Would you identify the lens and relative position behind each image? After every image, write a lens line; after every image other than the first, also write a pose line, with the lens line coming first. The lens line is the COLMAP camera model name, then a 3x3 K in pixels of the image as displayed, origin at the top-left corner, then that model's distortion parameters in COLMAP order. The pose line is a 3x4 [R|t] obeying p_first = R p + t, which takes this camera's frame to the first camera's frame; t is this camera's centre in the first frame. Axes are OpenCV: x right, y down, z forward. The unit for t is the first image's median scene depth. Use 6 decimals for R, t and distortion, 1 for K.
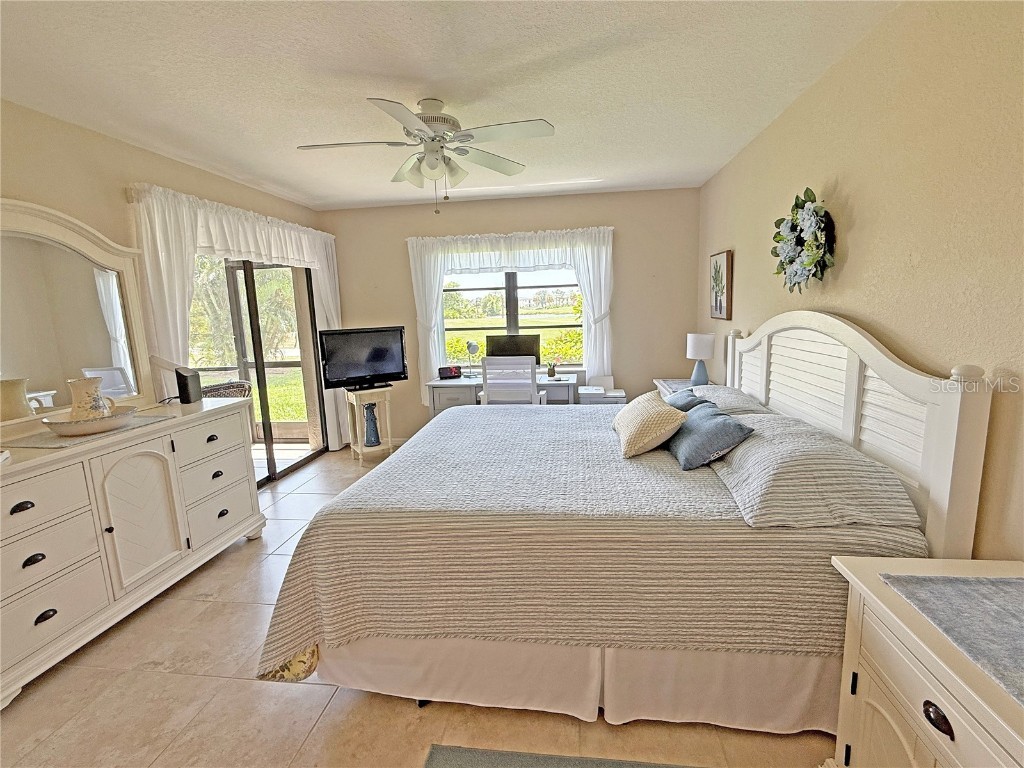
lens RADIAL K [[467.8, 0, 512.0], [0, 467.8, 384.0], [0, 0, 1]] dist [-0.000337, 0.000288]
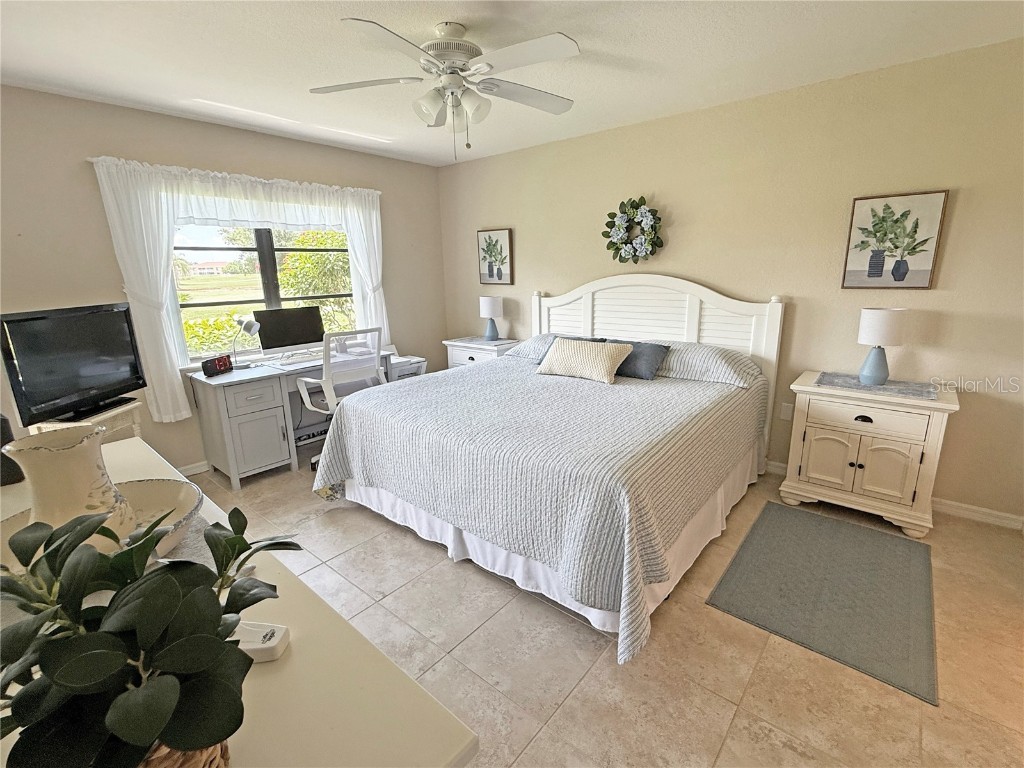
lens RADIAL K [[467.8, 0, 512.0], [0, 467.8, 384.0], [0, 0, 1]] dist [-0.000337, 0.000288]
pose [[0.544036, -0.180589, 0.819397, -0.485073], [0.140728, 0.982369, 0.123070, -0.021644], [-0.827176, 0.048358, 0.559859, 0.234915]]
